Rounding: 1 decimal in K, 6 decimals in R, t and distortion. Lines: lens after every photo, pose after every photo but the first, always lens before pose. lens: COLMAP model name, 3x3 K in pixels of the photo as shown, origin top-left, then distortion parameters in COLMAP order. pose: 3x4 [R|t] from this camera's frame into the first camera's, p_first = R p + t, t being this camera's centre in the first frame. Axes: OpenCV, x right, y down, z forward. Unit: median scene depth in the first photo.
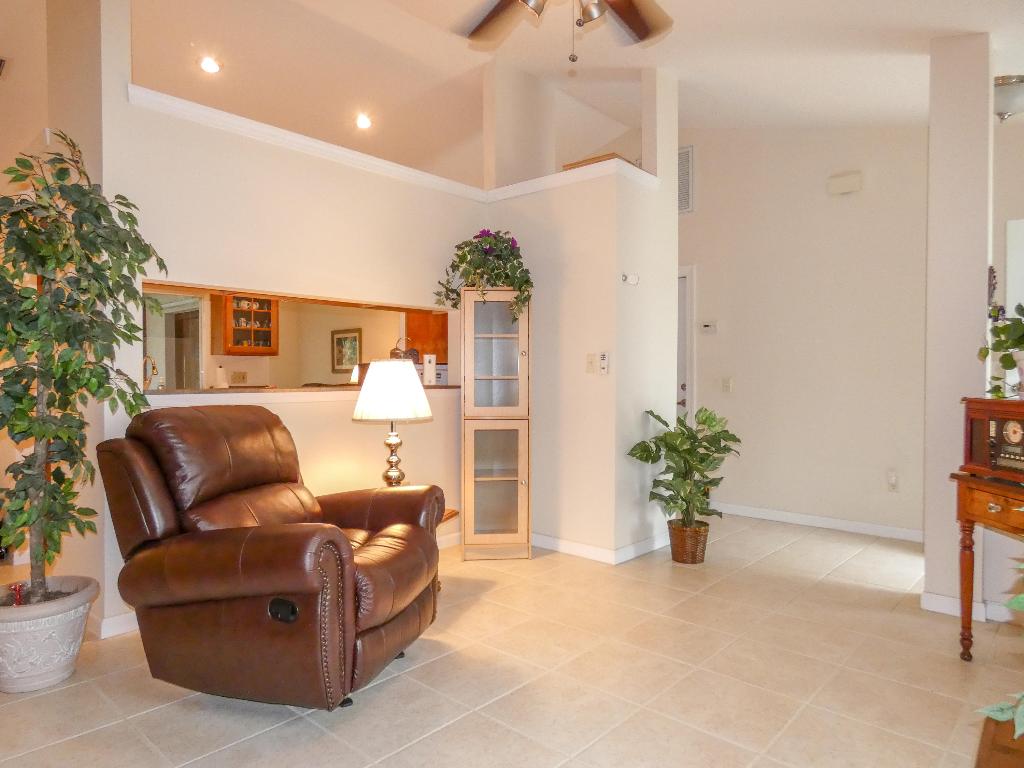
lens RADIAL K [[627.6, 0, 514.7], [0, 627.6, 383.2], [0, 0, 1]] dist [-0.021877, -0.002429]
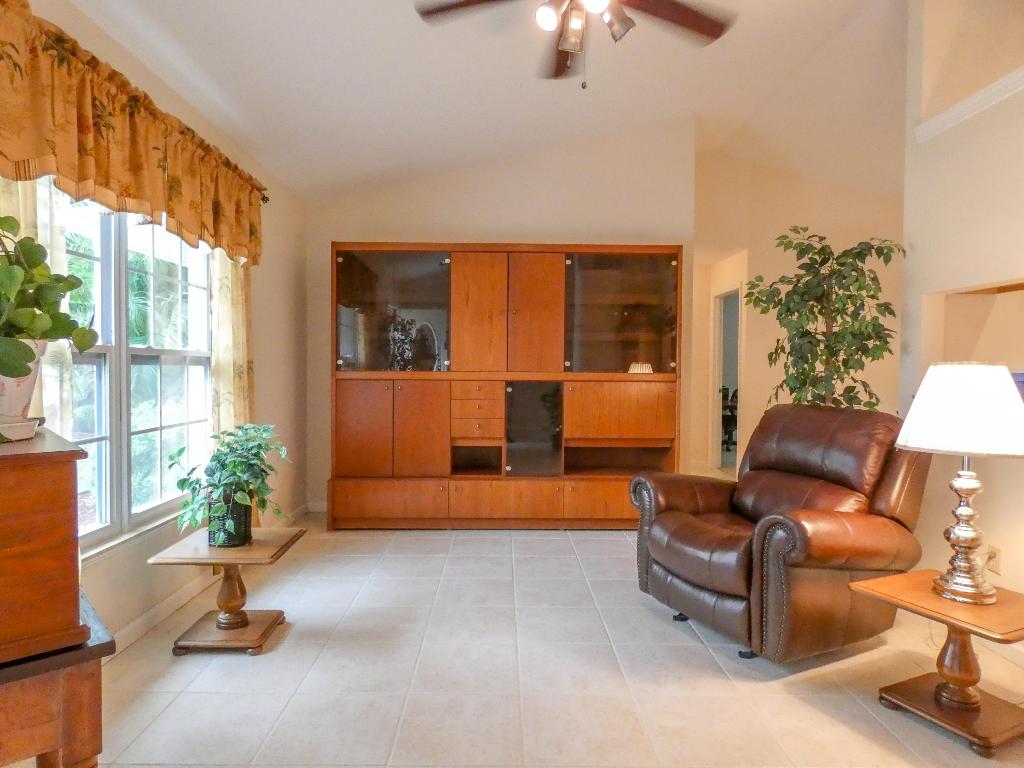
lens RADIAL K [[627.6, 0, 513.6], [0, 627.6, 385.9], [0, 0, 1]] dist [-0.021877, -0.002429]
pose [[-0.732200, 0.012454, -0.680975, 0.804737], [-0.016907, 0.999192, 0.036453, -0.039688], [0.680879, 0.038204, -0.731399, 1.509571]]
